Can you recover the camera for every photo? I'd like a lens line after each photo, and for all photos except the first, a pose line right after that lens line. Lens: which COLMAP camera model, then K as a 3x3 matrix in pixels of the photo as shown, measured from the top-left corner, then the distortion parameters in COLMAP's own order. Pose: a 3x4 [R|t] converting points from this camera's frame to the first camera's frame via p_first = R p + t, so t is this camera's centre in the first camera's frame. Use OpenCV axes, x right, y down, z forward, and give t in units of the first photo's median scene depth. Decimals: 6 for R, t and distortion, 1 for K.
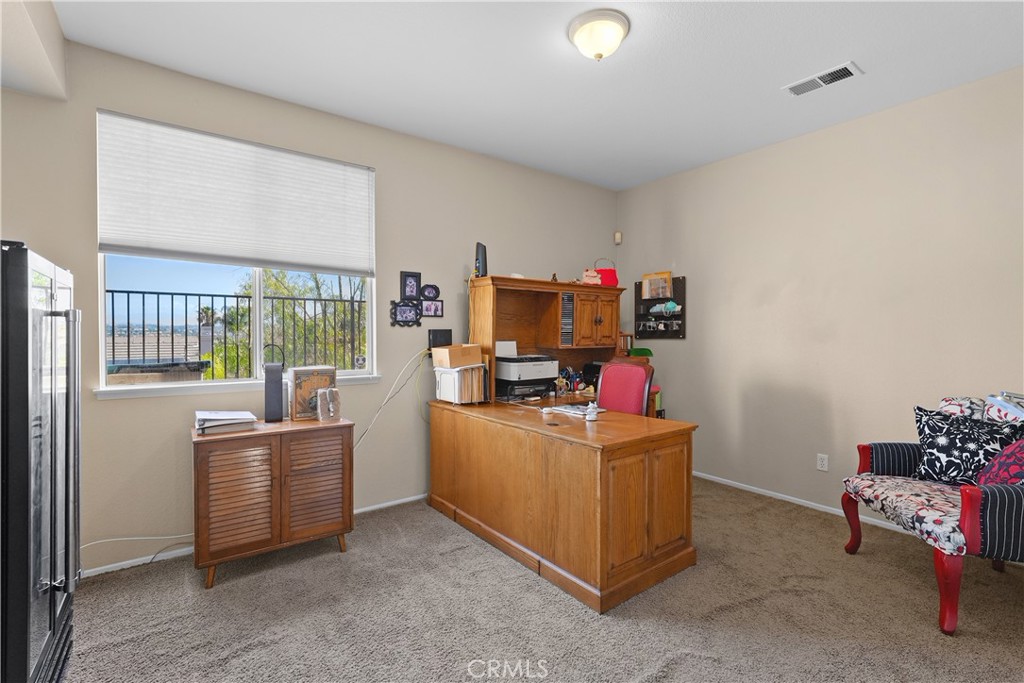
lens RADIAL K [[468.6, 0, 512.0], [0, 468.6, 341.5], [0, 0, 1]] dist [0.000182, 0.000973]
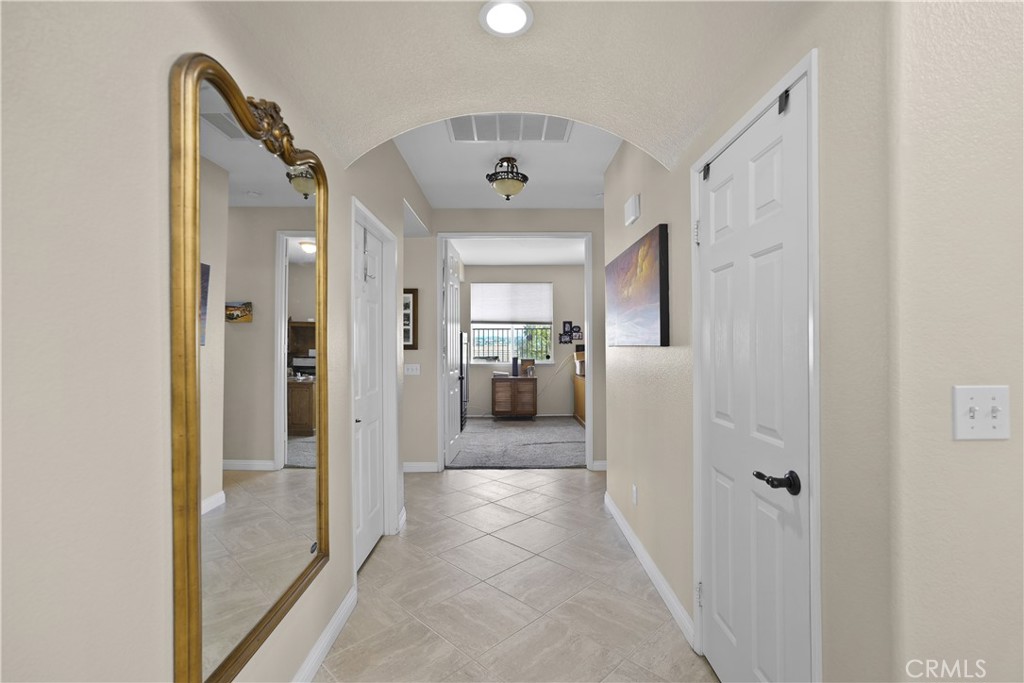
lens RADIAL K [[469.5, 0, 512.0], [0, 469.5, 341.5], [0, 0, 1]] dist [-0.003815, -0.000118]
pose [[0.811240, -0.009483, -0.584637, 1.023089], [-0.008553, 0.999569, -0.028082, 0.029580], [0.584651, 0.027781, 0.810809, -1.202200]]
